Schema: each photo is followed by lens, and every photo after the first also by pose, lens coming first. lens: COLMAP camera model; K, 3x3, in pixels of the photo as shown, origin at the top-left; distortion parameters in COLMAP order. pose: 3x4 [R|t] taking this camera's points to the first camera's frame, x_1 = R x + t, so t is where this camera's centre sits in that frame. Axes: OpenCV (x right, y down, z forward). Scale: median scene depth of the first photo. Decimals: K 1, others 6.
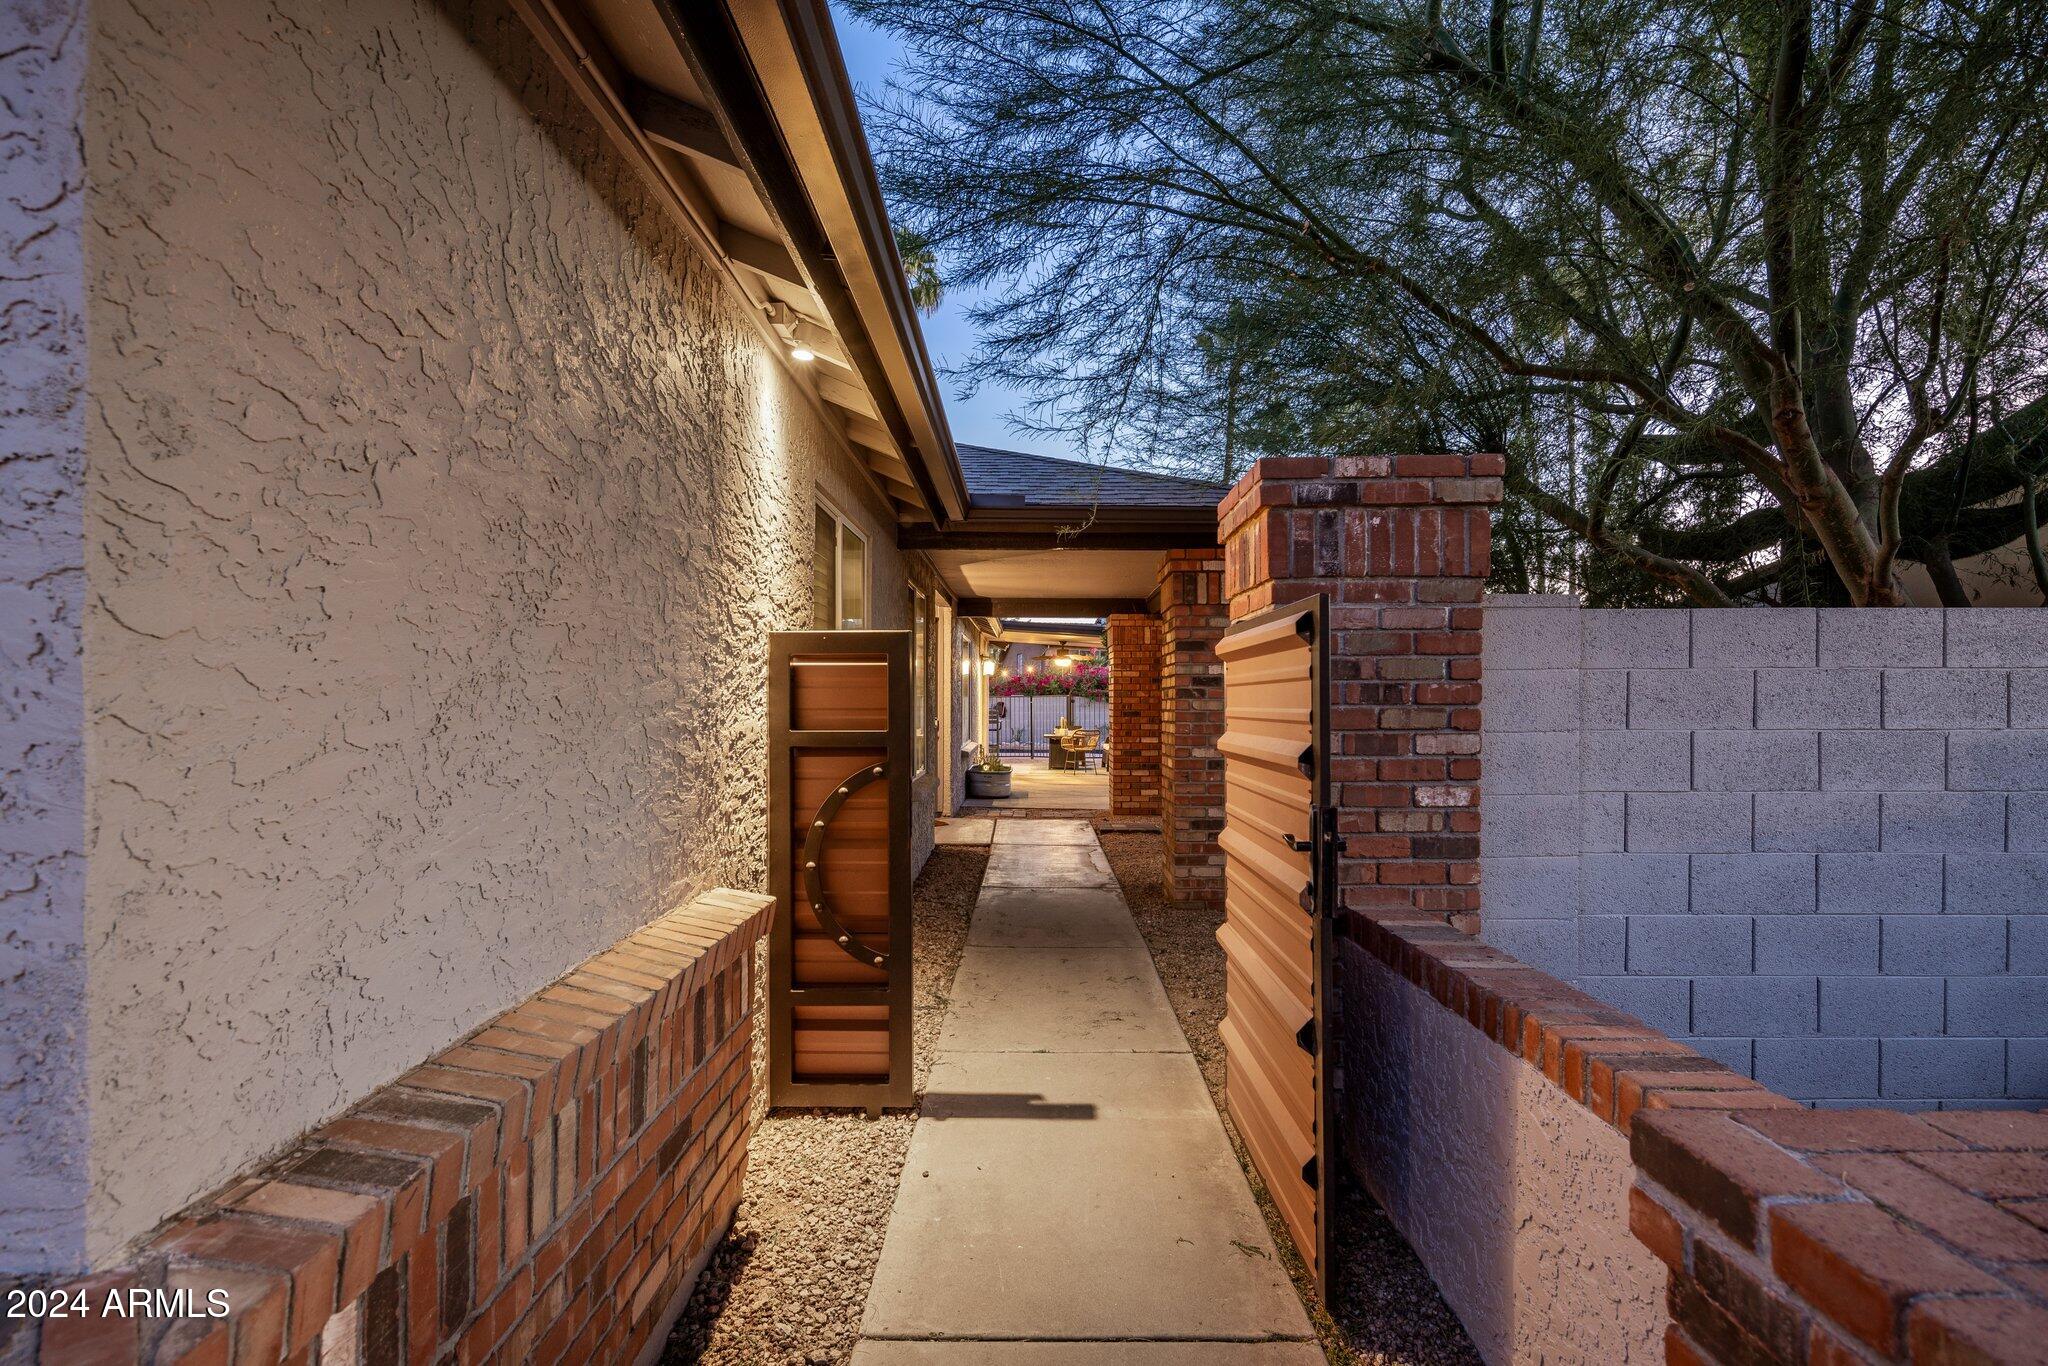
lens RADIAL K [[982.4, 0, 1027.0], [0, 982.4, 649.3], [0, 0, 1]] dist [-0.000137, -0.000304]
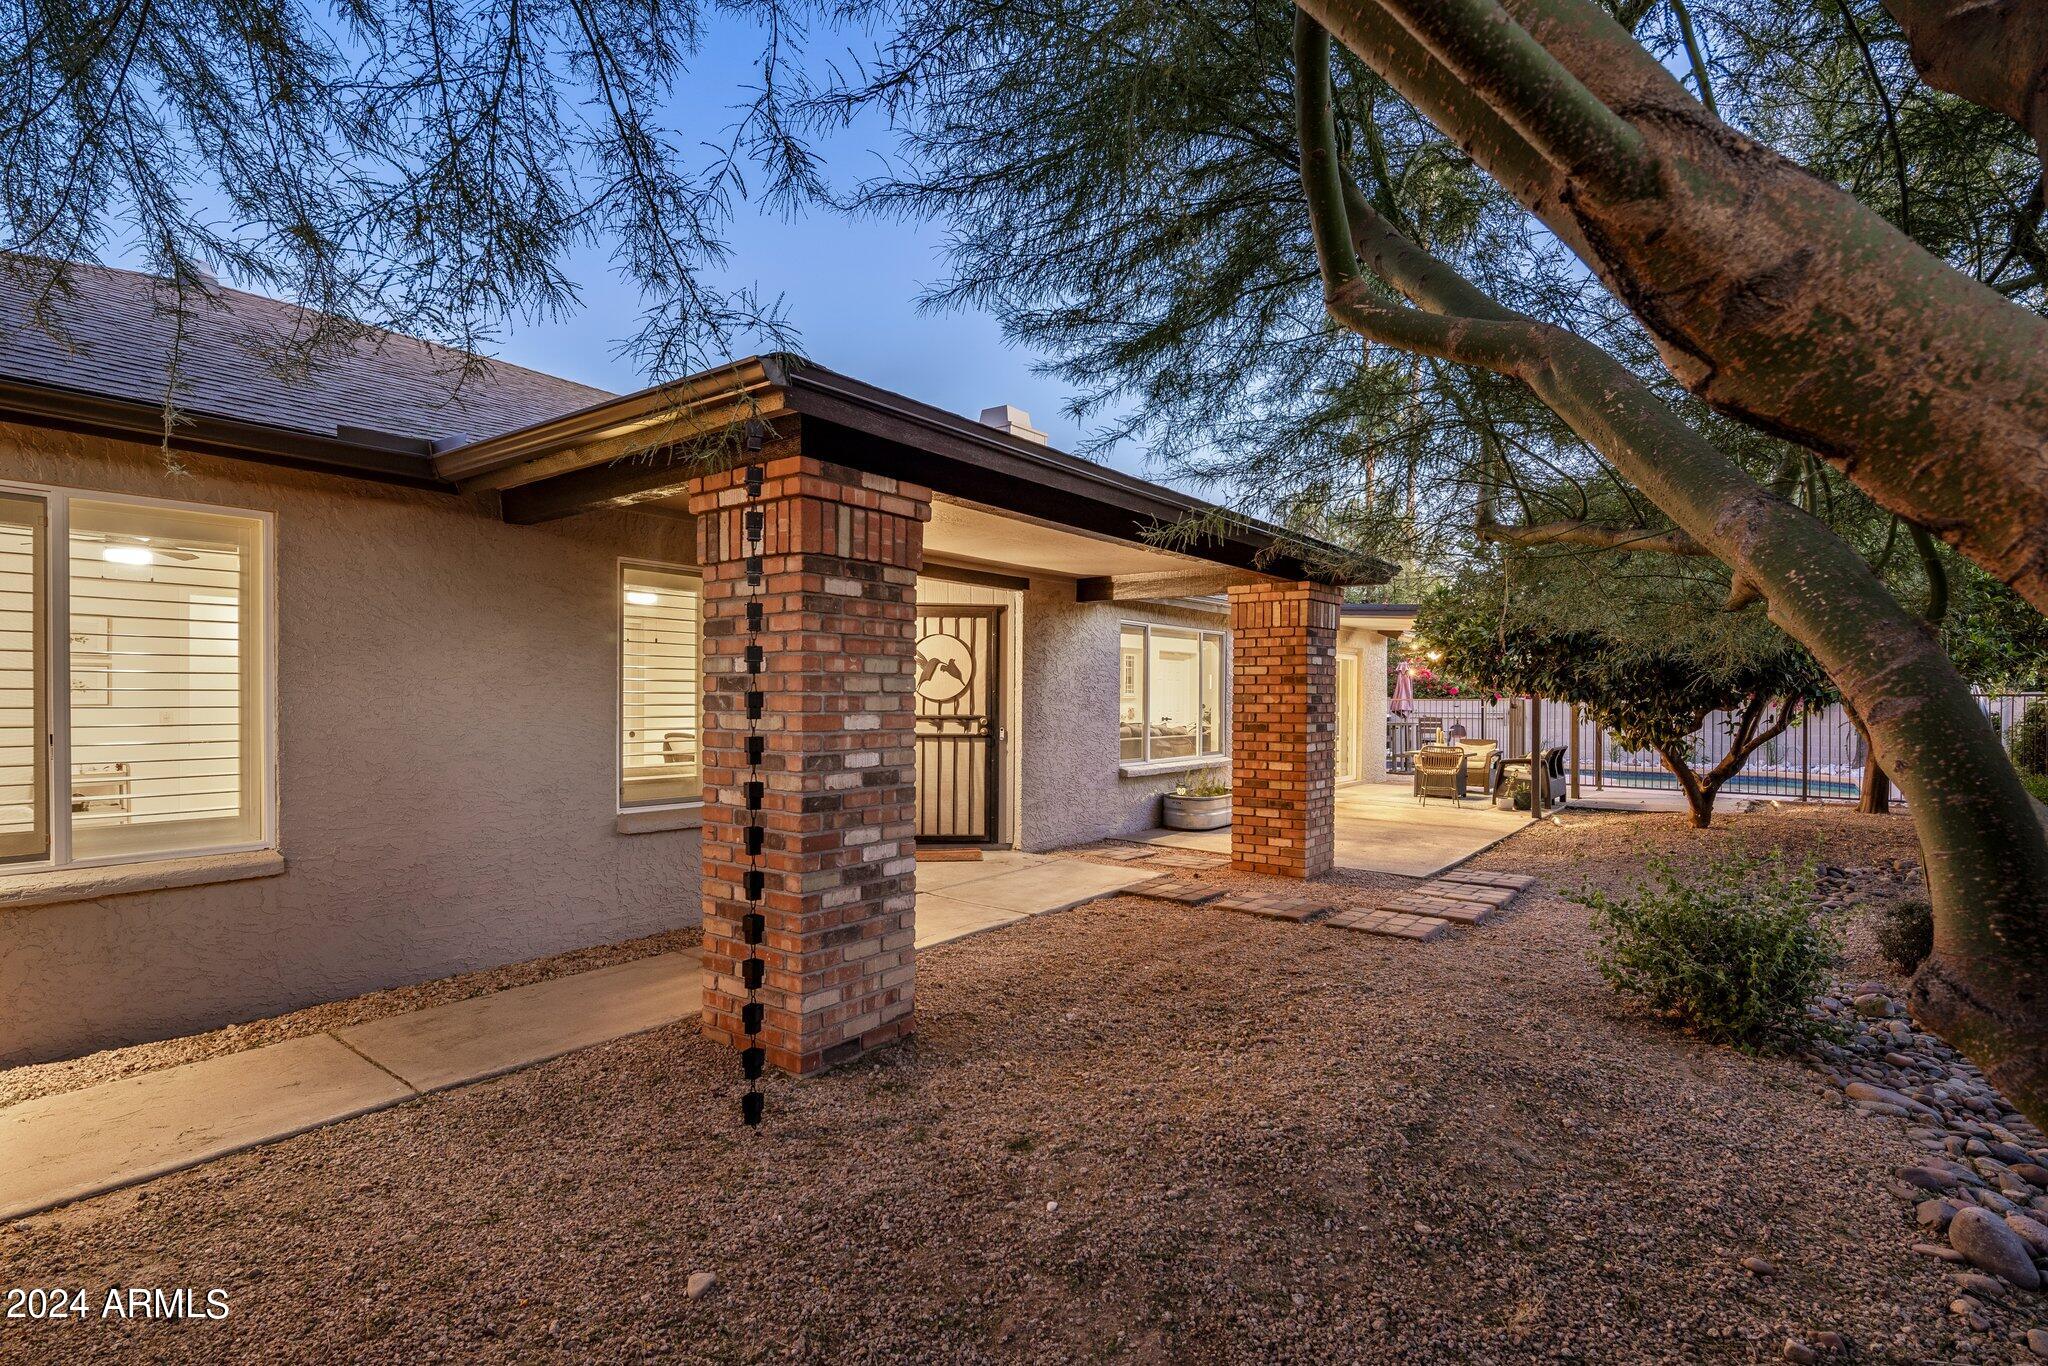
lens RADIAL K [[982.4, 0, 1027.0], [0, 982.4, 649.3], [0, 0, 1]] dist [-0.000137, -0.000304]
pose [[0.796434, -0.030826, -0.603939, 0.399872], [0.030157, 0.999482, -0.011246, 0.013220], [0.603973, -0.009257, 0.796951, 0.347365]]
